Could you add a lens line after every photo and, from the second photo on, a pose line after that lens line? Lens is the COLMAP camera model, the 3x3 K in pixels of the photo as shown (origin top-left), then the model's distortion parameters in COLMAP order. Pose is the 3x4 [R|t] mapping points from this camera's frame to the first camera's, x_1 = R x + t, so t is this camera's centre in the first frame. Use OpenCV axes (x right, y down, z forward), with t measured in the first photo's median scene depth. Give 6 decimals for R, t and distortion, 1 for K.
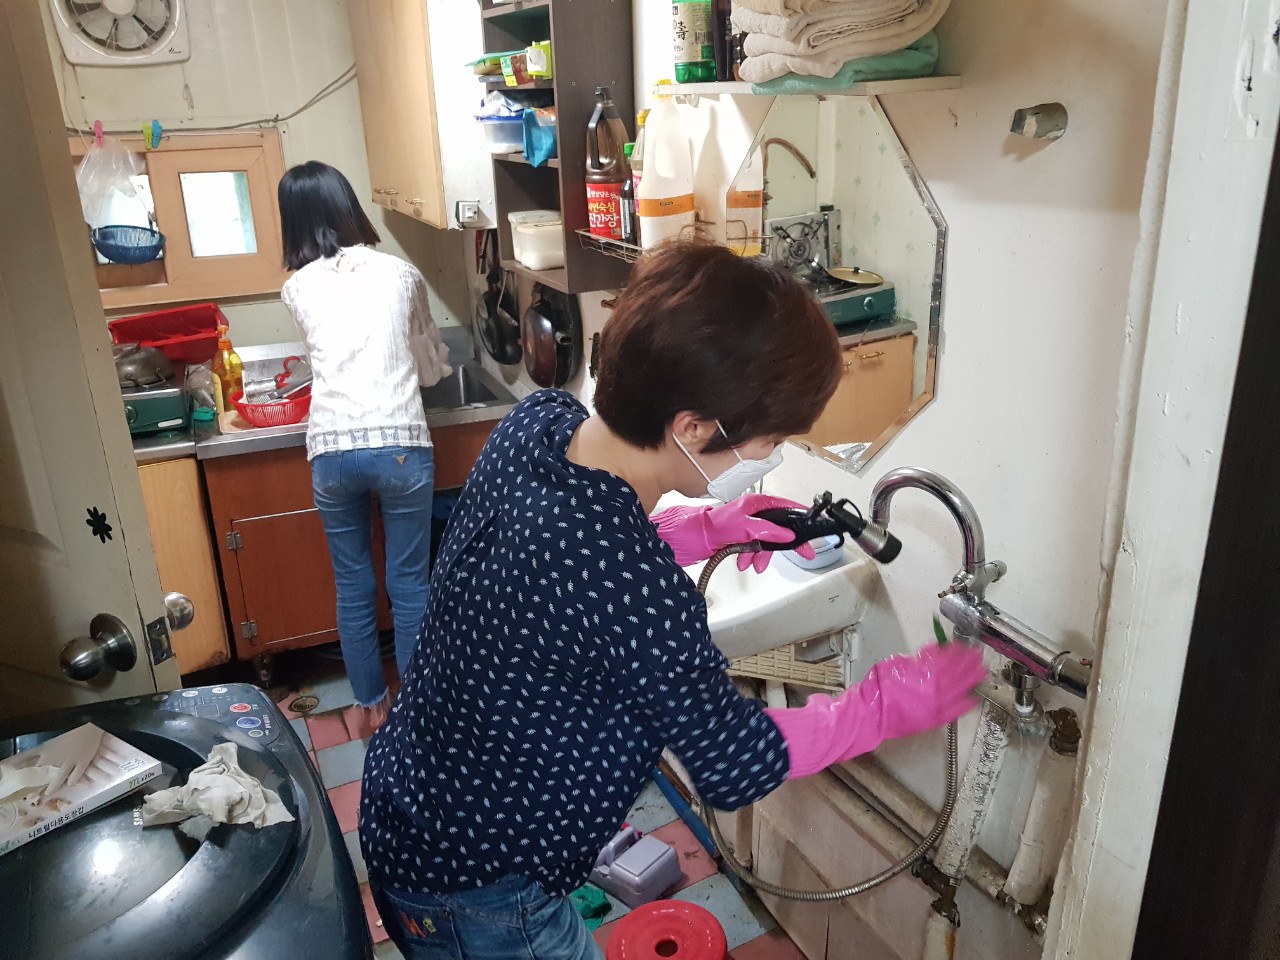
lens RADIAL K [[977.3, 0, 643.6], [0, 977.3, 432.9], [0, 0, 1]] dist [0.089693, -0.141540]
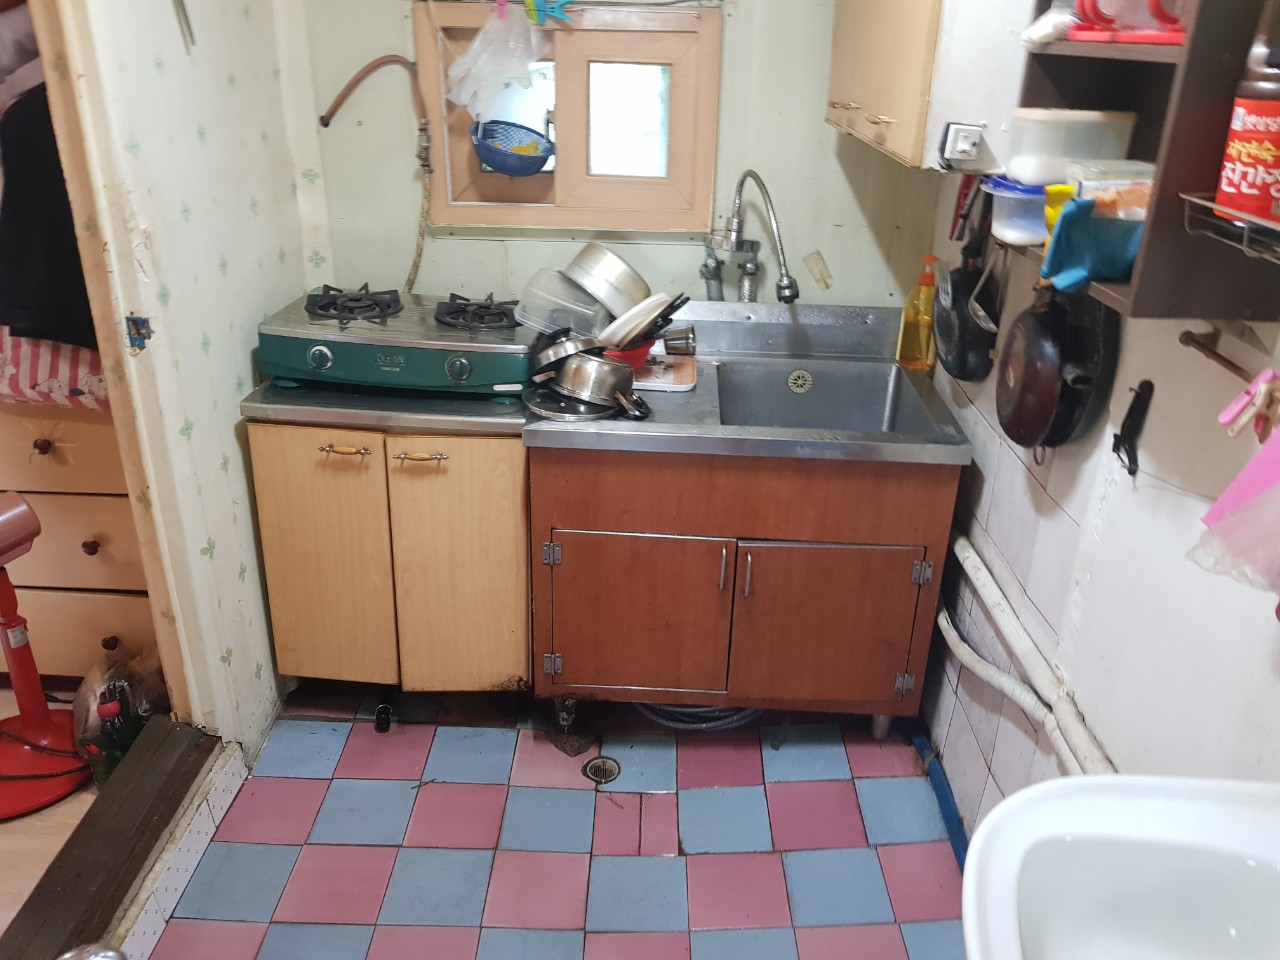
lens RADIAL K [[996.7, 0, 640.9], [0, 996.7, 472.1], [0, 0, 1]] dist [0.061668, -0.130763]
pose [[0.893529, 0.221995, -0.390287, -0.061056], [-0.187191, 0.974261, 0.125599, -0.060140], [0.408124, -0.039168, 0.912086, 0.308526]]
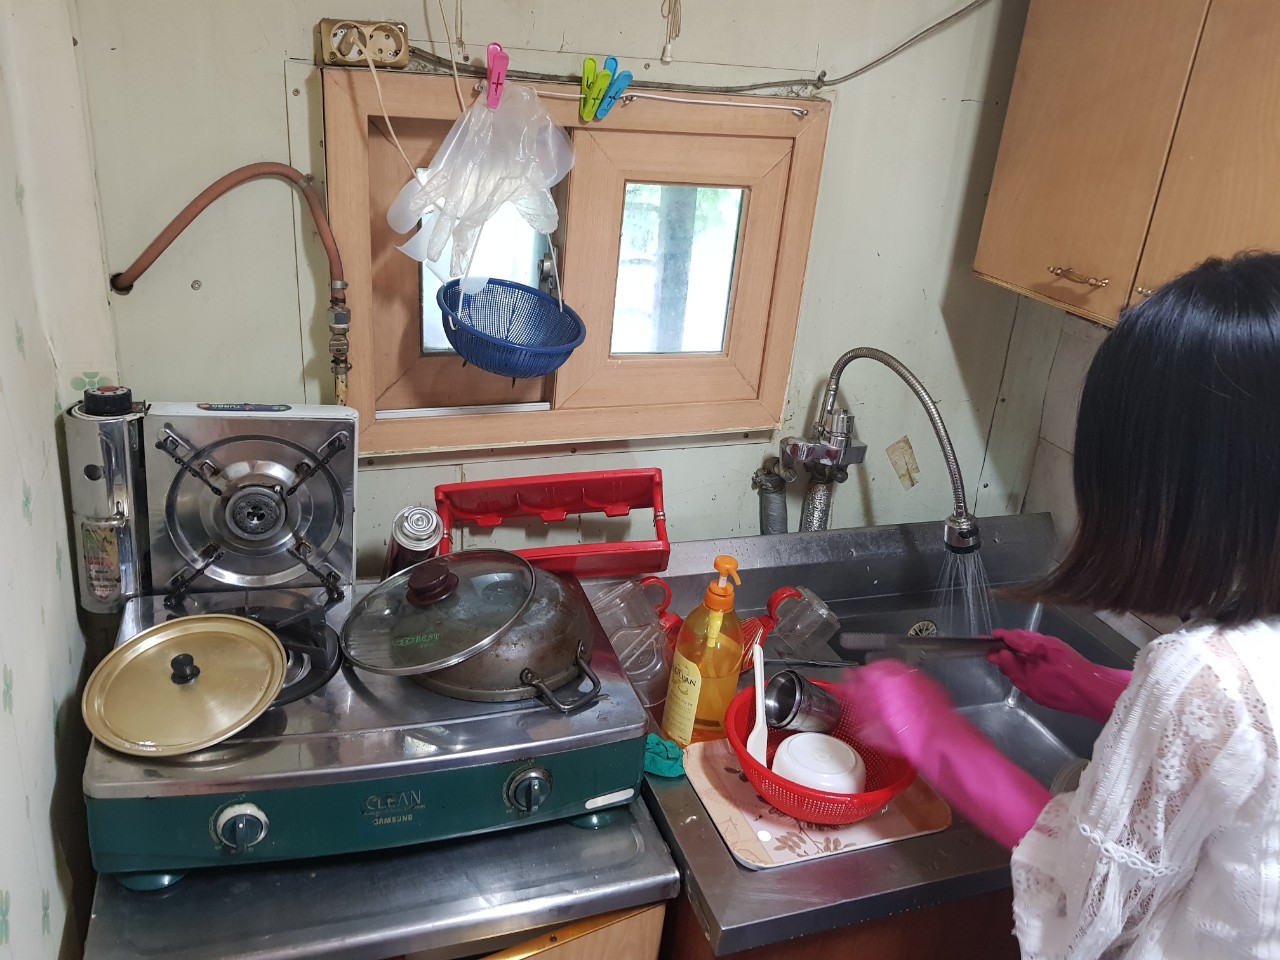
lens RADIAL K [[996.7, 0, 640.9], [0, 996.7, 472.1], [0, 0, 1]] dist [0.061668, -0.130763]
pose [[0.990868, 0.132134, -0.026860, -0.452327], [-0.129730, 0.988538, 0.077220, -0.173999], [0.036755, -0.073030, 0.996652, 0.557084]]
